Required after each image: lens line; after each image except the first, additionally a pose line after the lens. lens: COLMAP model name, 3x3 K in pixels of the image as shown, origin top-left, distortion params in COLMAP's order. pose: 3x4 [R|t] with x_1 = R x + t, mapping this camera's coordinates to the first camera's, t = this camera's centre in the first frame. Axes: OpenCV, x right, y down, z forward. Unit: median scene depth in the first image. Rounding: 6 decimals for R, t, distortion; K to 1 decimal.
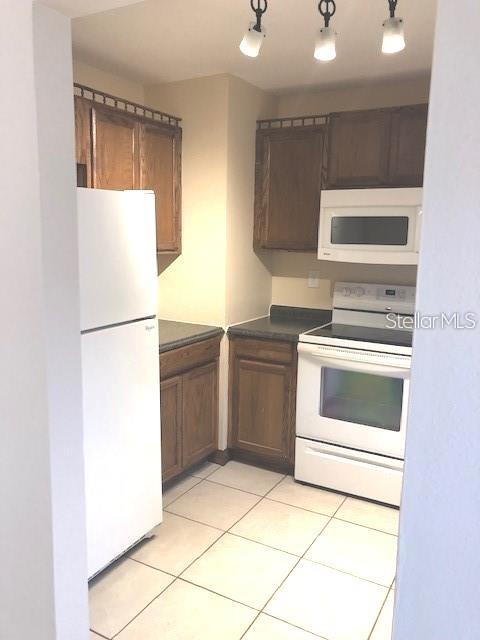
lens RADIAL K [[519.8, 0, 240.0], [0, 519.8, 320.0], [0, 0, 1]] dist [0.000213, -0.007030]
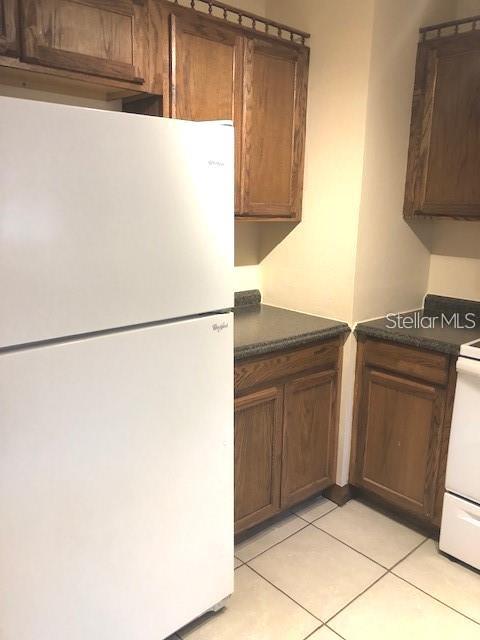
lens RADIAL K [[519.8, 0, 240.0], [0, 519.8, 320.0], [0, 0, 1]] dist [0.000213, -0.007030]
pose [[0.950313, 0.065401, -0.304349, 0.043467], [-0.050490, 0.997119, 0.056617, -0.025159], [0.307175, -0.038437, 0.950877, 0.271201]]
